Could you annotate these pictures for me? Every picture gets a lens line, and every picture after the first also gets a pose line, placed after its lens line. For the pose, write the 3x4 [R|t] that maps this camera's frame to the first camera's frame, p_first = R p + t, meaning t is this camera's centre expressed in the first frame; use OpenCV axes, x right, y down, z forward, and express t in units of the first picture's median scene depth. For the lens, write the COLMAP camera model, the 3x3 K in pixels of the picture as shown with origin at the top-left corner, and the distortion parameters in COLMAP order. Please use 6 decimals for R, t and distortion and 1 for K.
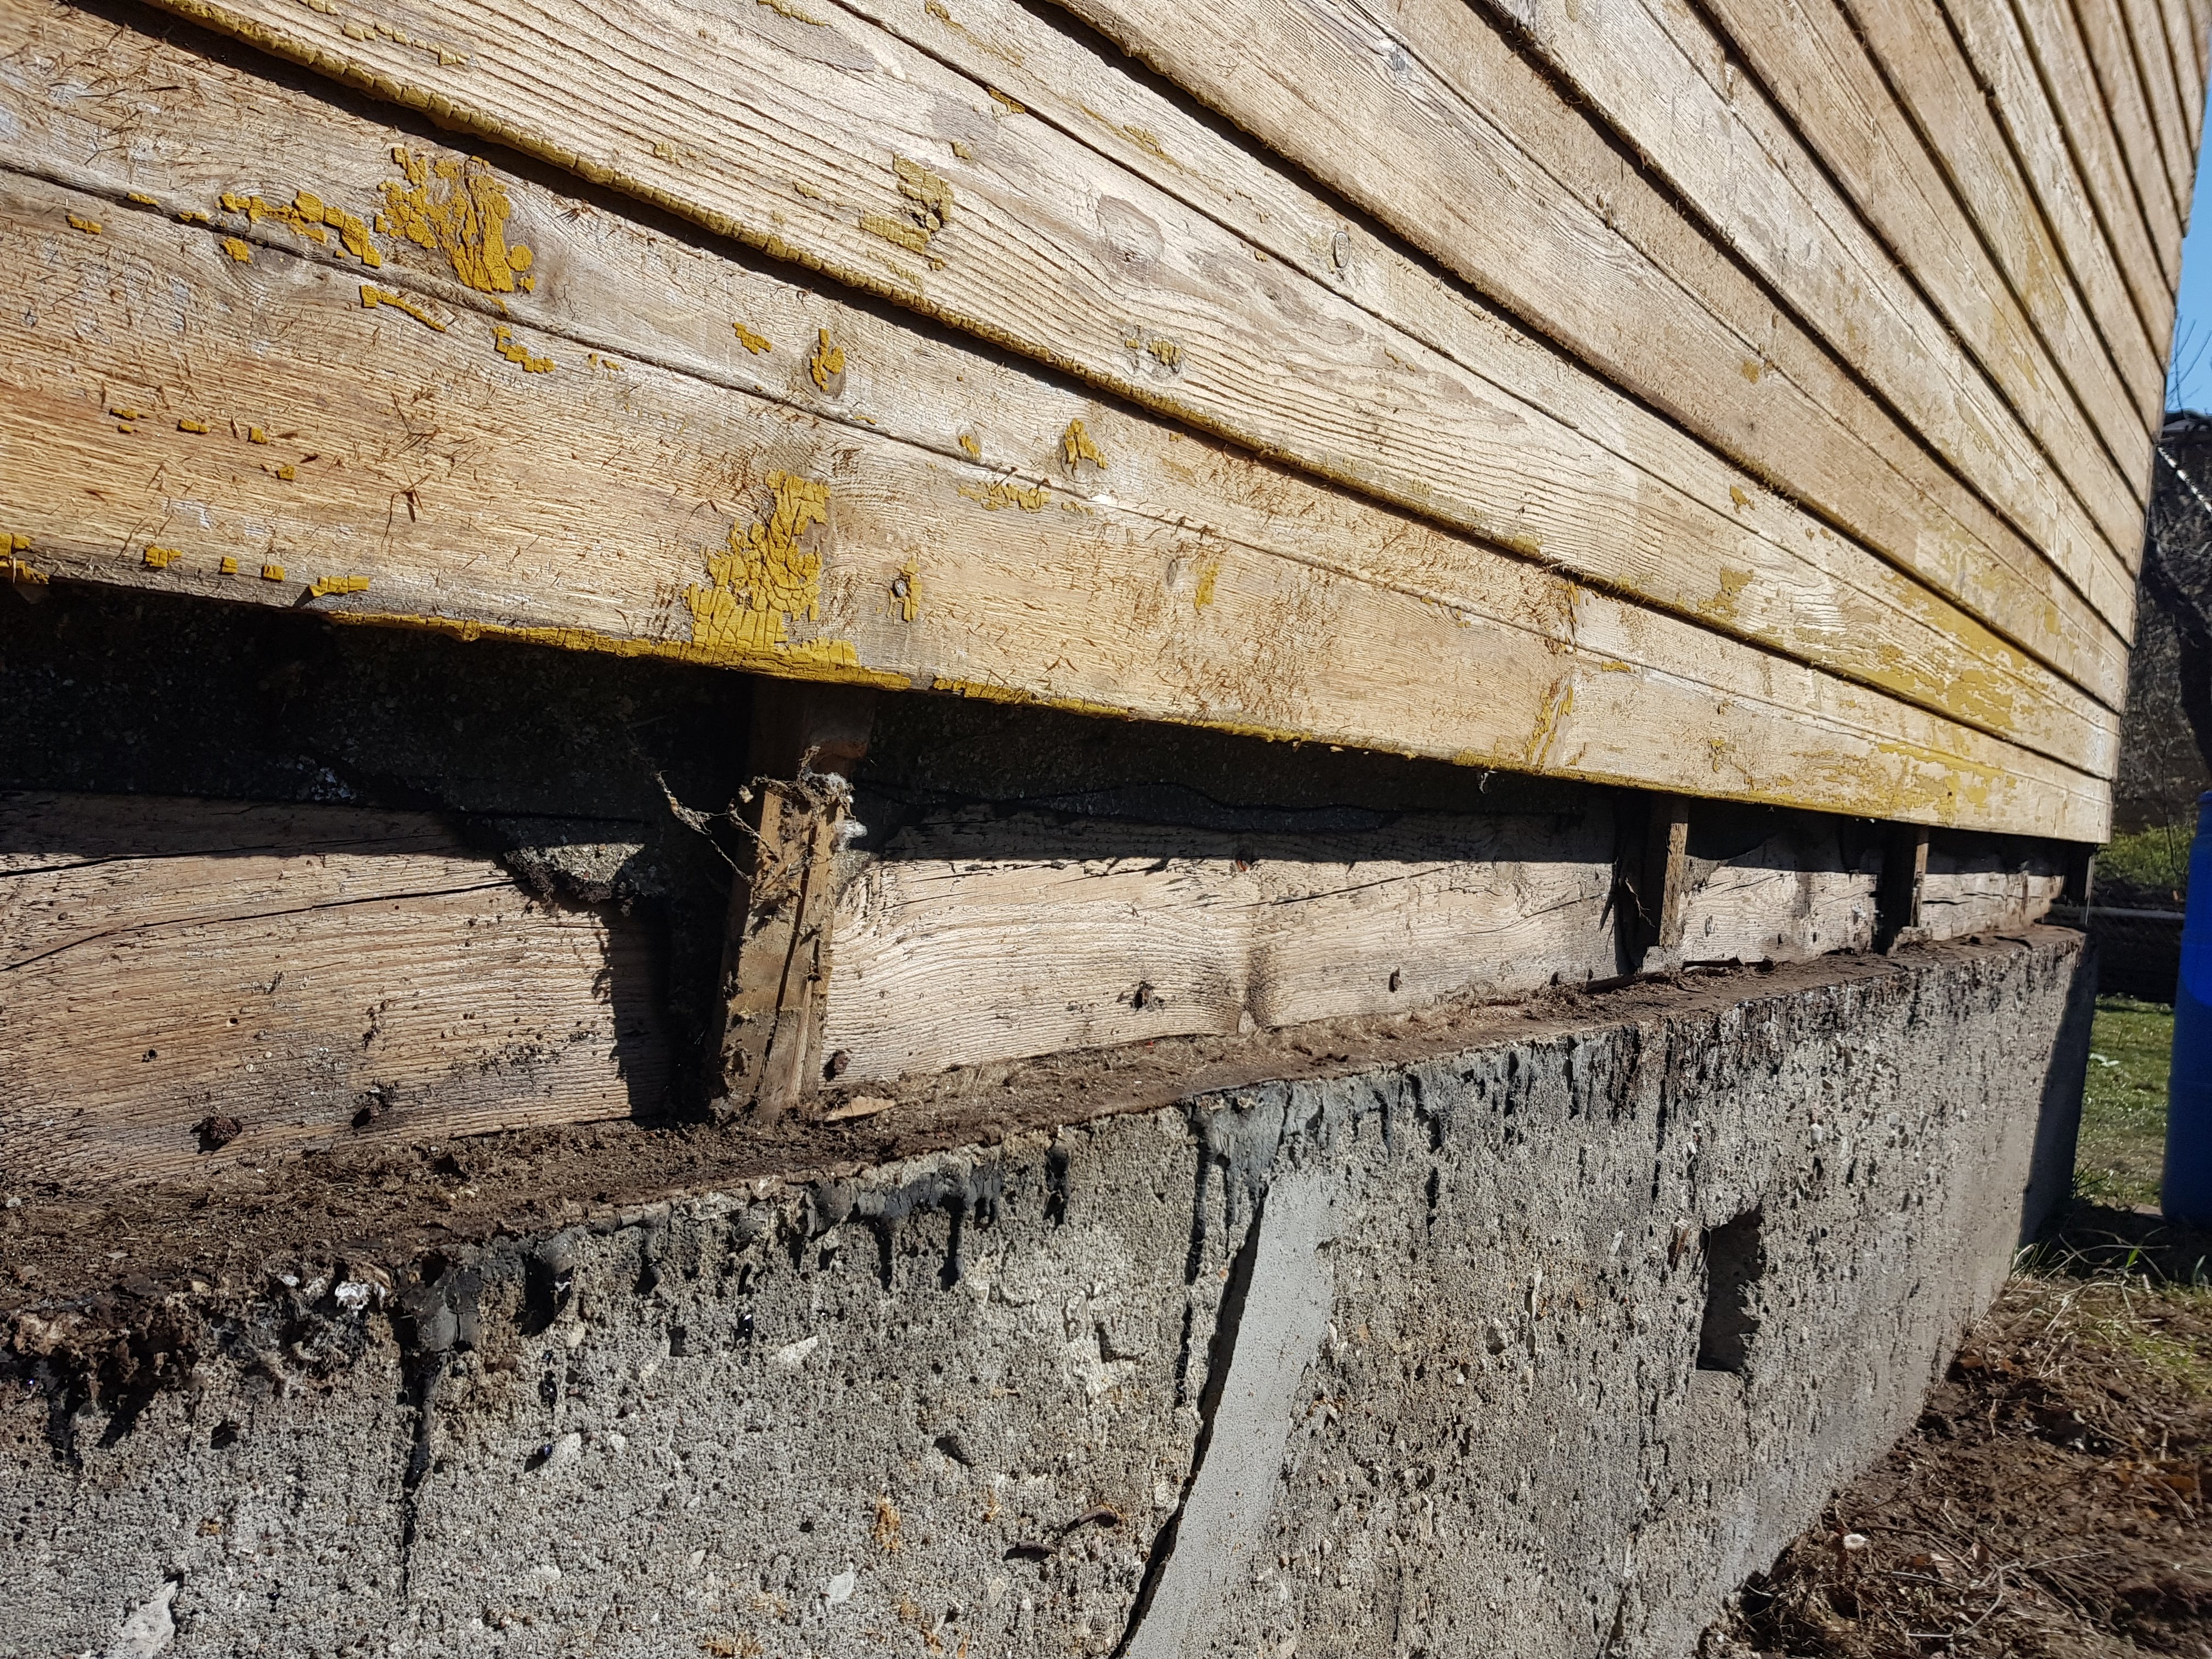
lens RADIAL K [[1698.0, 0, 1106.0], [0, 1698.0, 829.5], [0, 0, 1]] dist [0.042178, -0.068669]
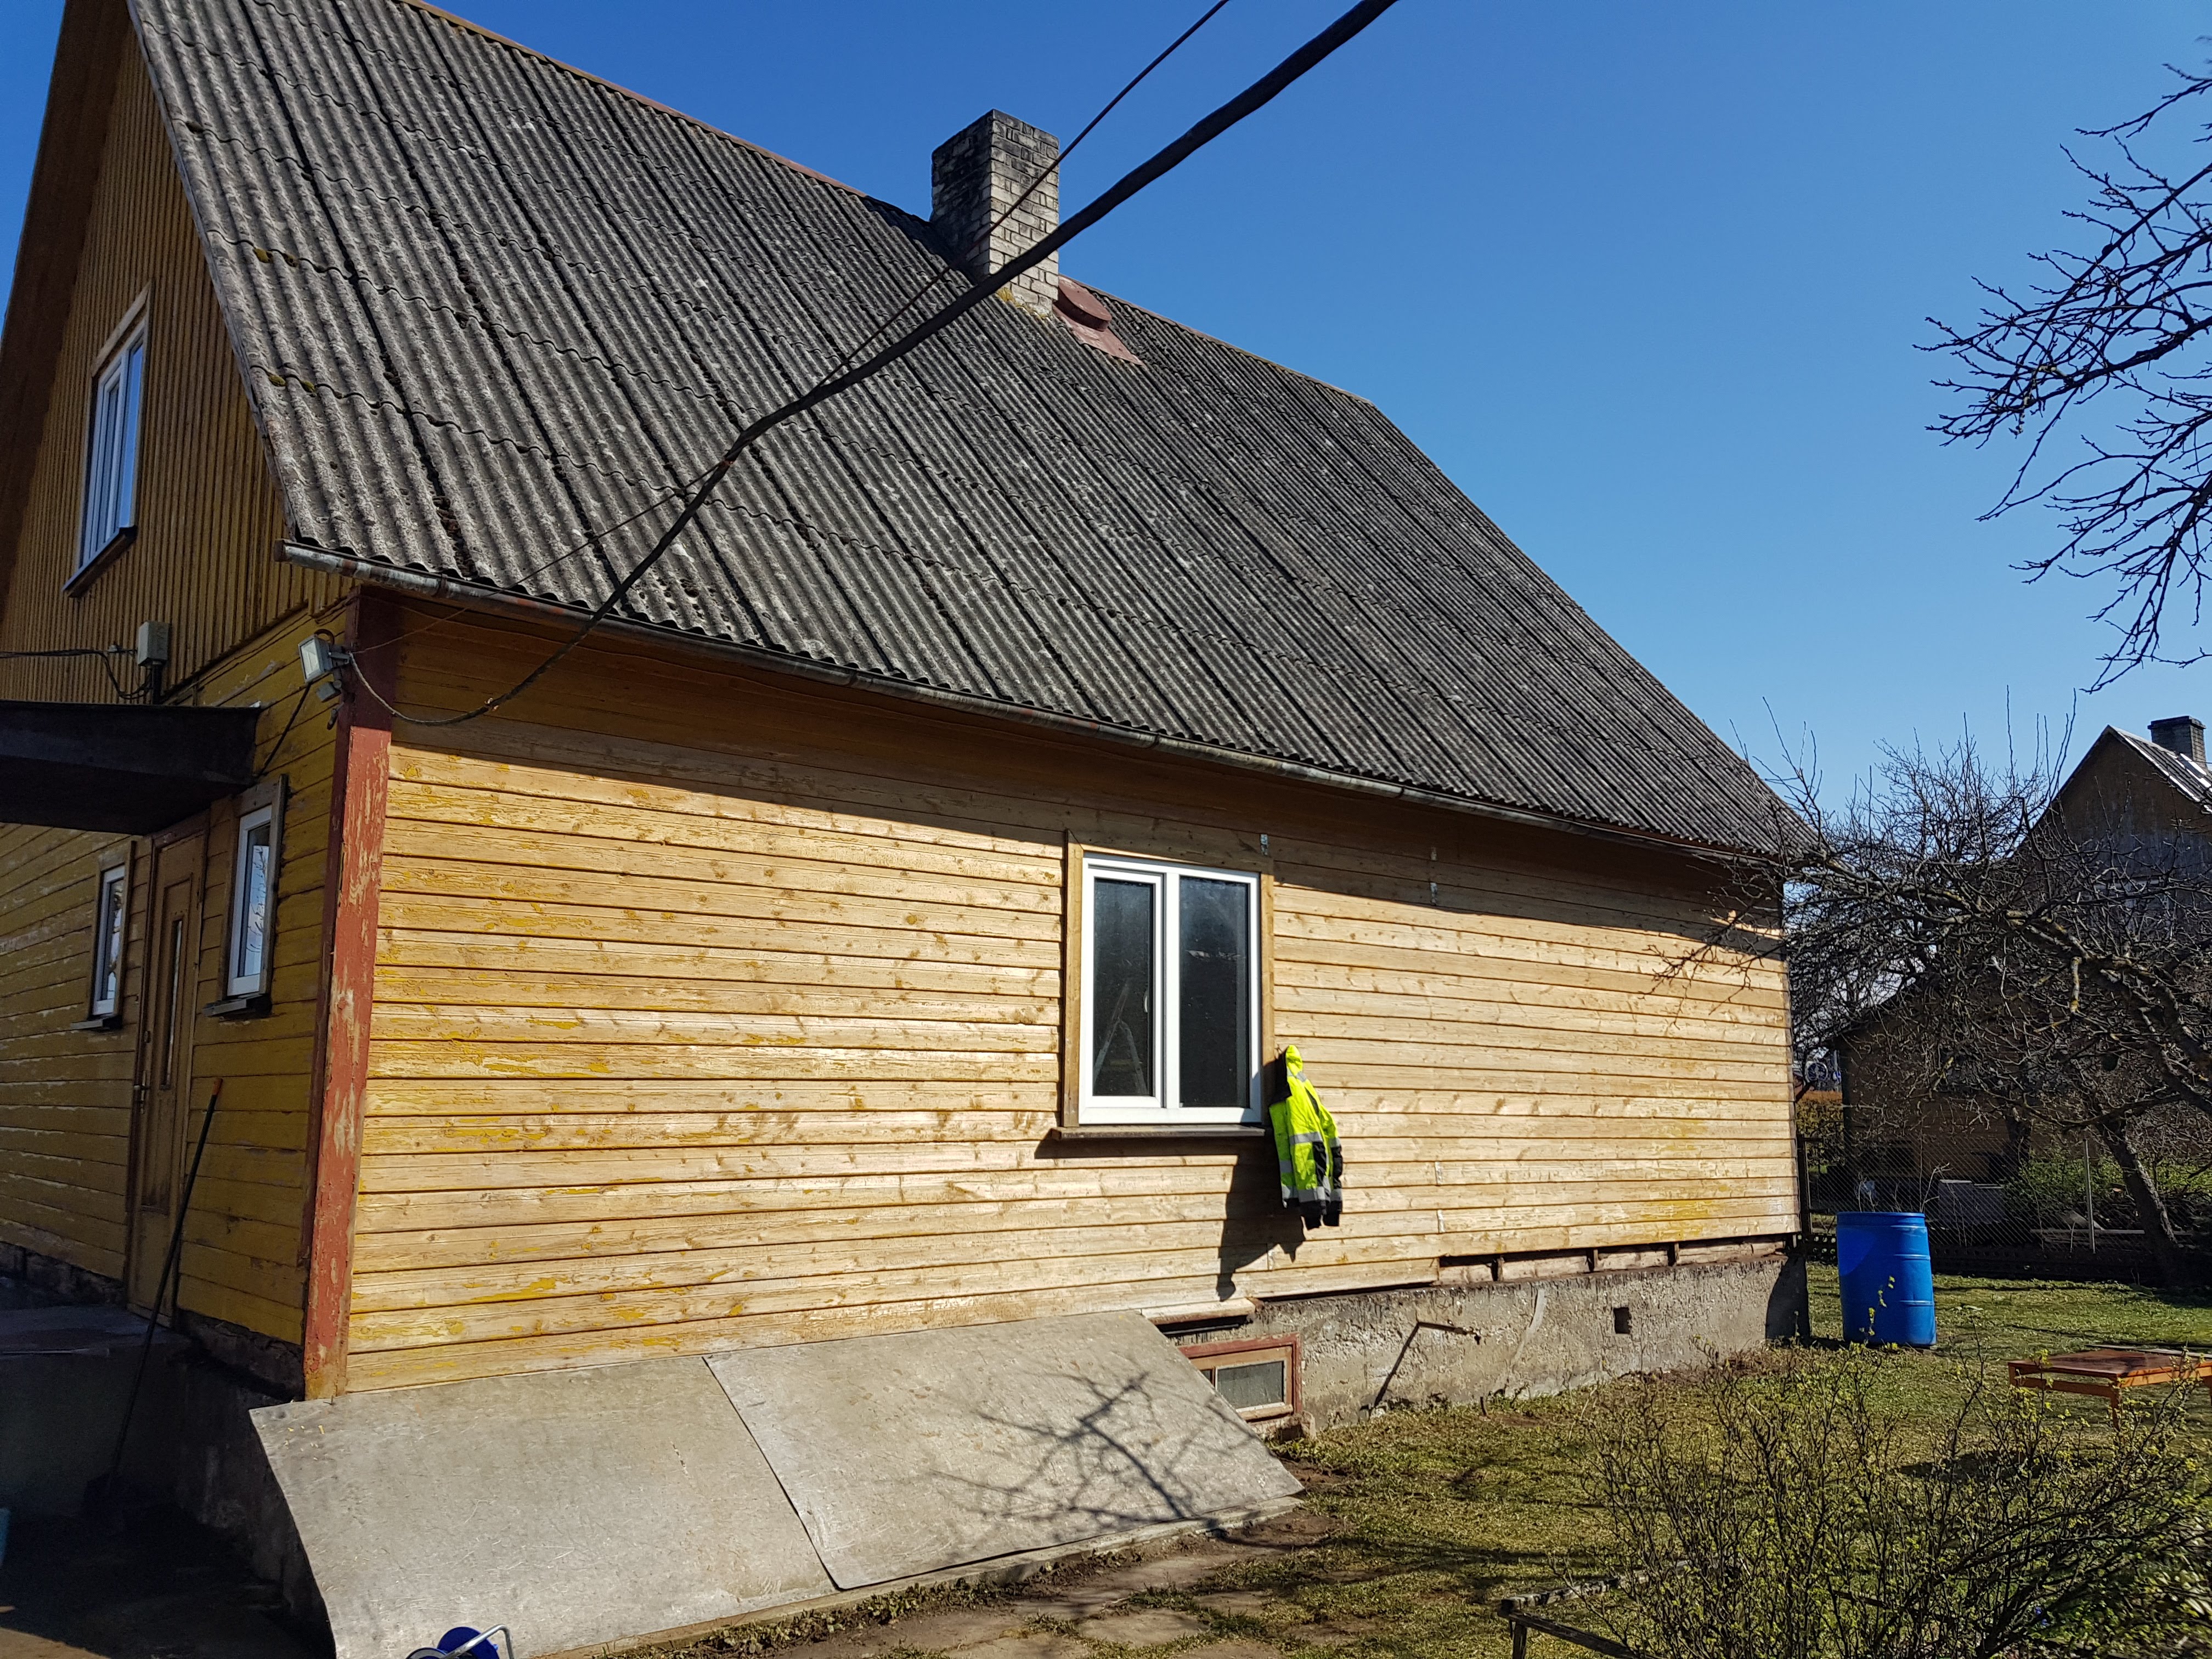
lens RADIAL K [[1698.0, 0, 1106.0], [0, 1698.0, 829.5], [0, 0, 1]] dist [0.042178, -0.068669]
pose [[0.972126, -0.108179, -0.208009, -0.011596], [0.062862, 0.974969, -0.213267, -0.485043], [0.225874, 0.194247, 0.954594, -9.929300]]
